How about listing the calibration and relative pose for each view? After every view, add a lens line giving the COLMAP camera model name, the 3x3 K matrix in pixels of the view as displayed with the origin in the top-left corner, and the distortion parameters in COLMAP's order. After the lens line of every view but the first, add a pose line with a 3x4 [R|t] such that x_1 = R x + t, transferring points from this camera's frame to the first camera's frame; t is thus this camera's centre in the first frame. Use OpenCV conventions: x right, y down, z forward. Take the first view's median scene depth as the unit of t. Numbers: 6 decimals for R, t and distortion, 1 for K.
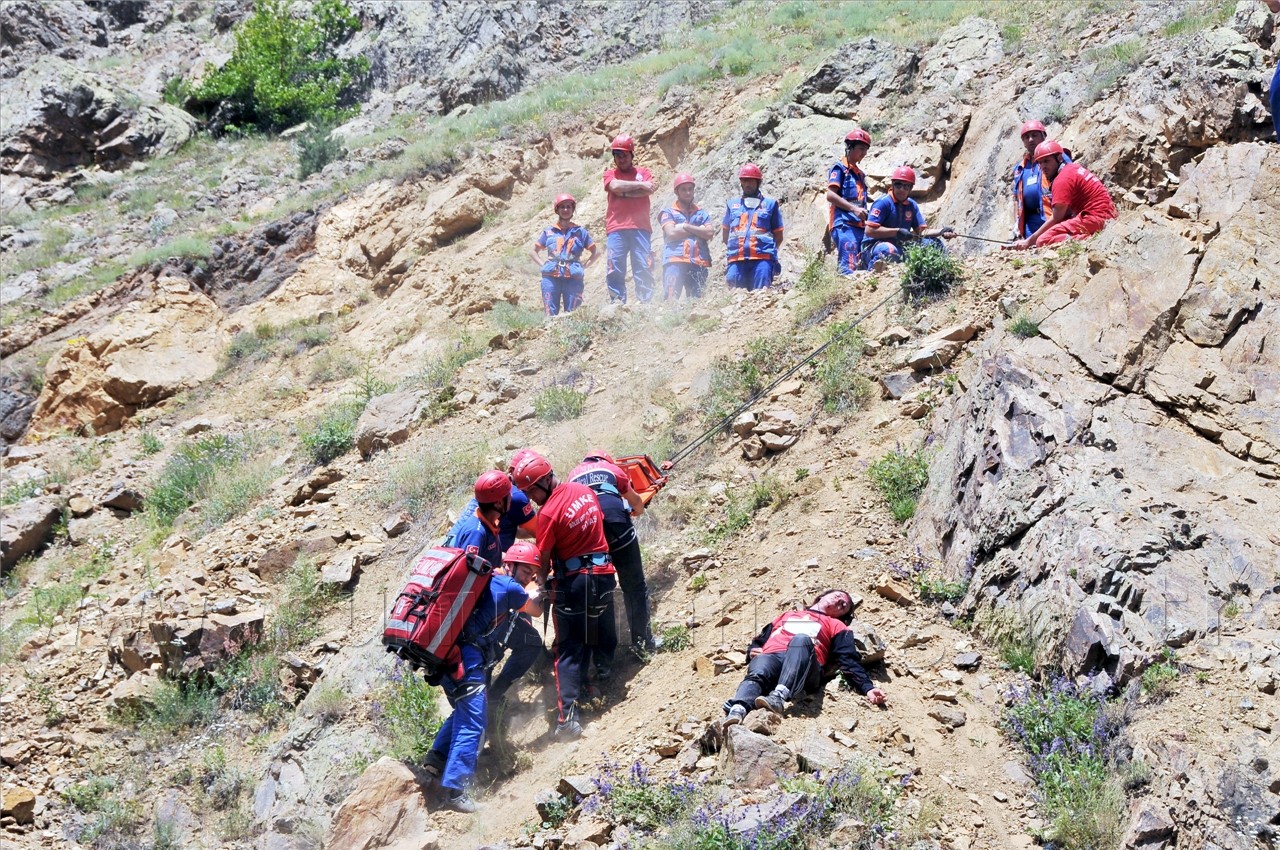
lens RADIAL K [[2709.9, 0, 619.9], [0, 2709.9, 454.8], [0, 0, 1]] dist [0.374944, 1.499498]
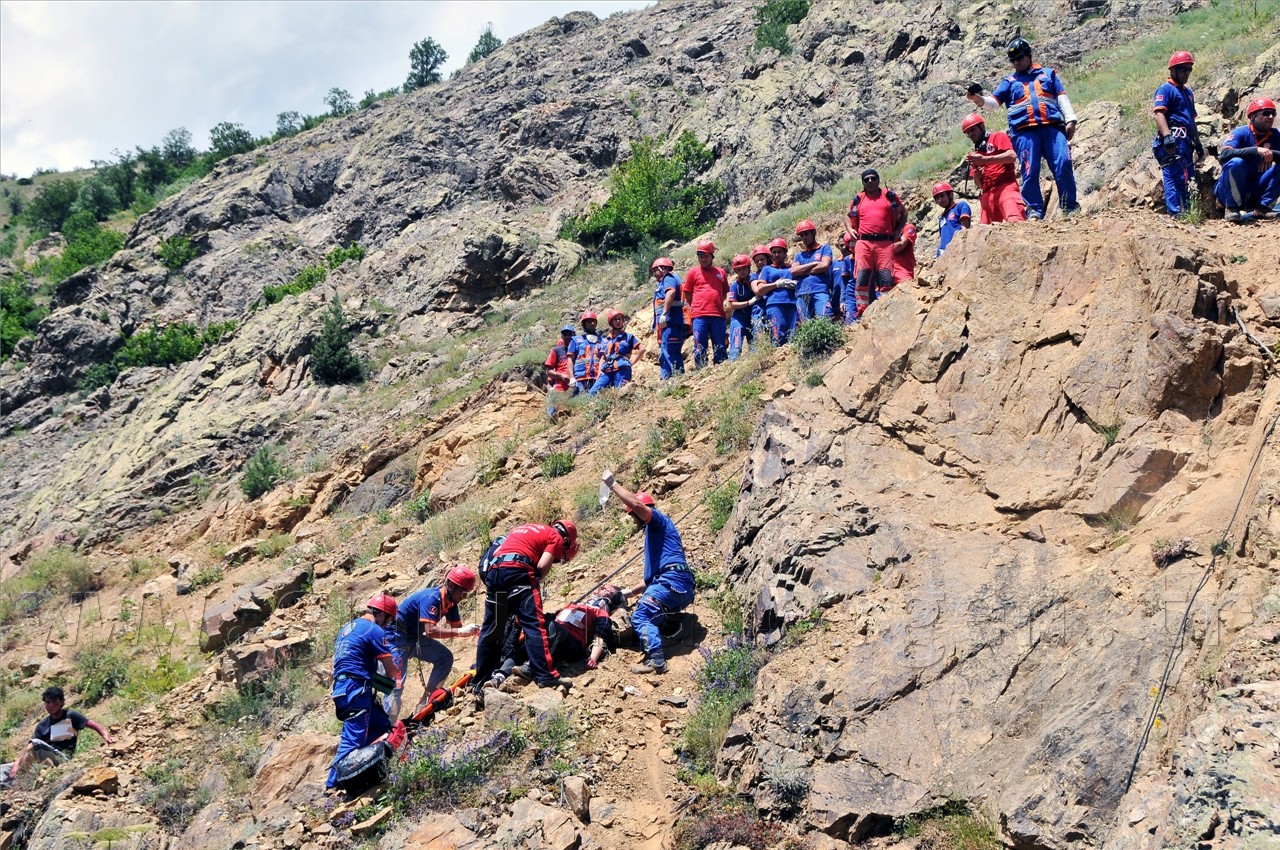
lens RADIAL K [[2399.2, 0, 607.9], [0, 2399.2, 448.4], [0, 0, 1]] dist [0.333429, 0.635237]
pose [[0.969477, -0.091907, -0.227303, 0.312429], [0.086350, 0.995674, -0.034294, 0.018563], [0.229472, 0.013619, 0.973220, -0.163121]]
